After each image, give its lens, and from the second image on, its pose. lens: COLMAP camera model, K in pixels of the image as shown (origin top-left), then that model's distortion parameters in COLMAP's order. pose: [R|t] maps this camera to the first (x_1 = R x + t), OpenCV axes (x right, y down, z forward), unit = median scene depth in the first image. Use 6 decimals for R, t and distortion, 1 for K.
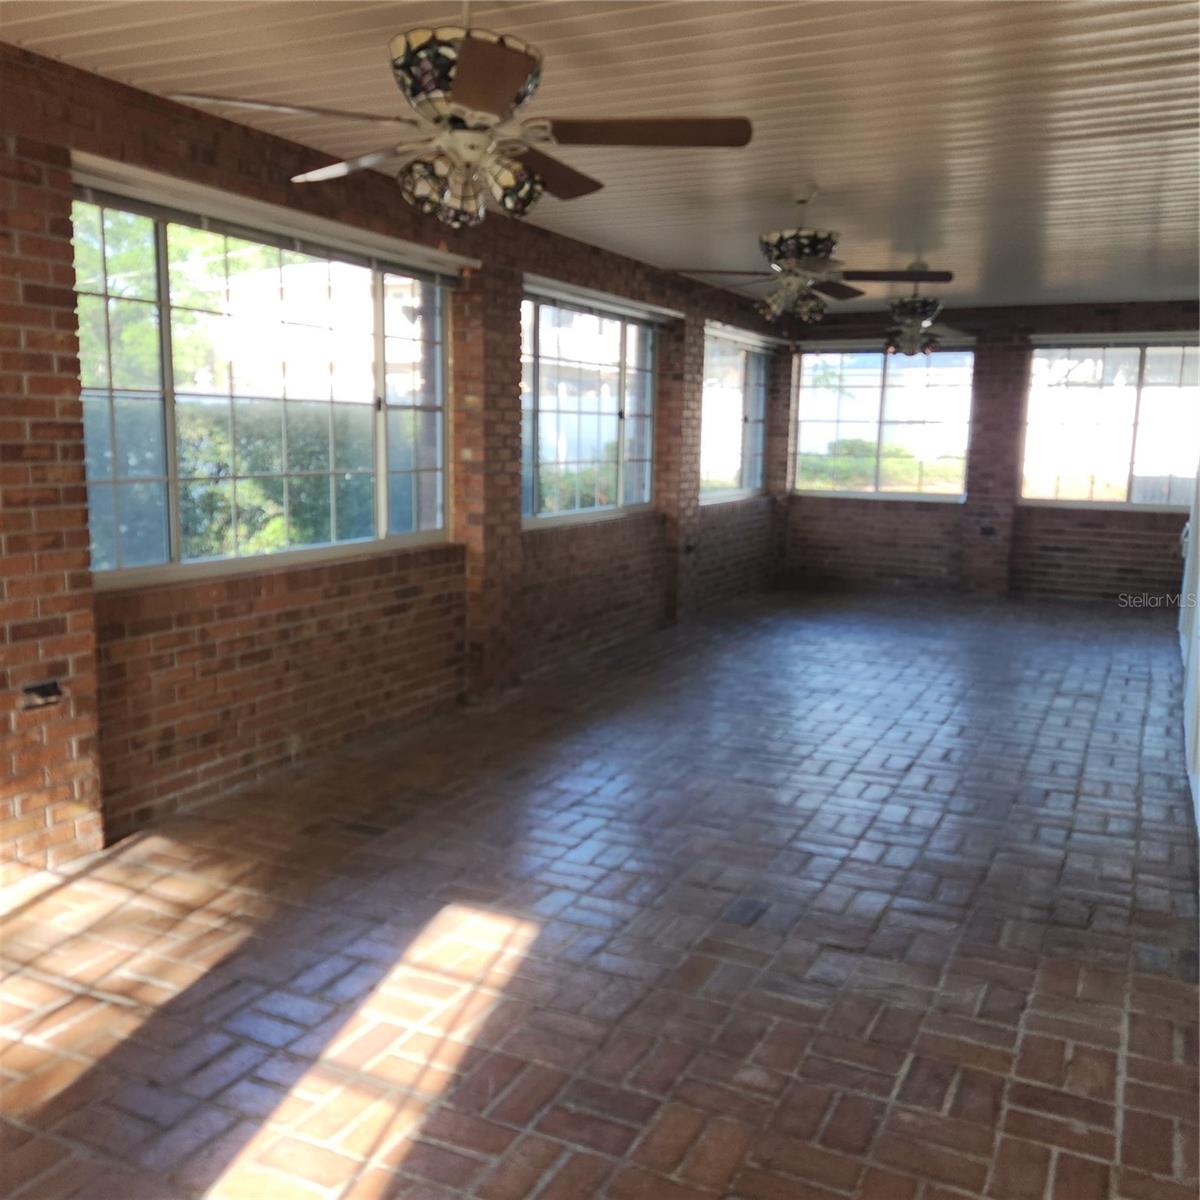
lens RADIAL K [[1091.7, 0, 599.9], [0, 1091.7, 568.3], [0, 0, 1]] dist [0.128653, -0.160876]
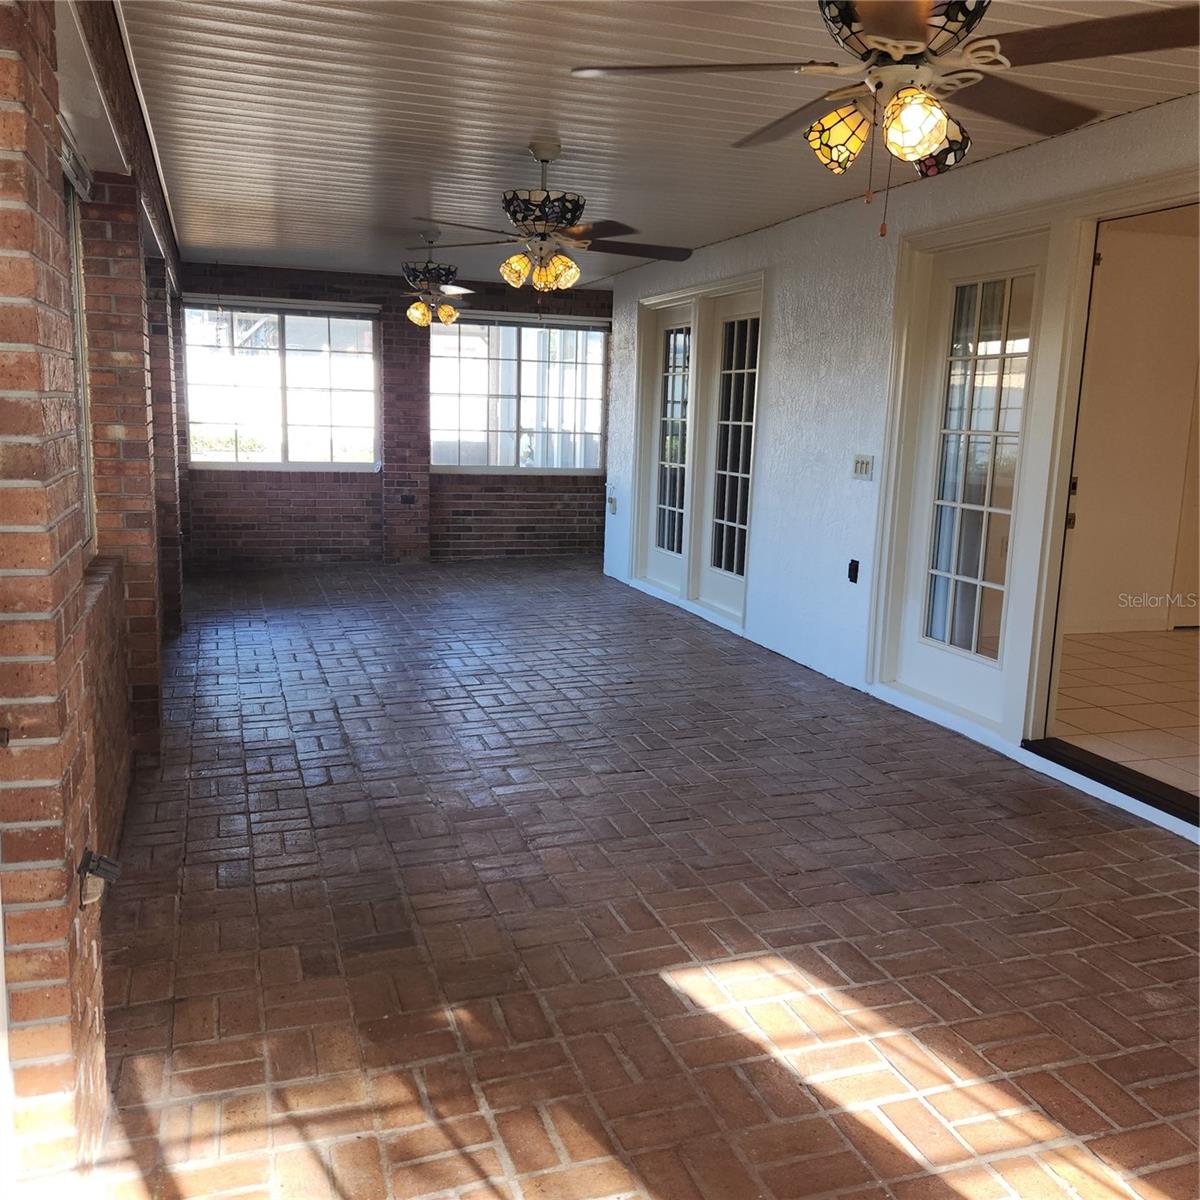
lens RADIAL K [[1106.3, 0, 600.0], [0, 1106.3, 600.0], [0, 0, 1]] dist [0.132809, -0.175590]
pose [[0.709972, -0.118088, 0.694258, -0.255395], [0.075675, 0.992925, 0.091501, -0.022928], [-0.700152, -0.012425, 0.713886, 0.146431]]
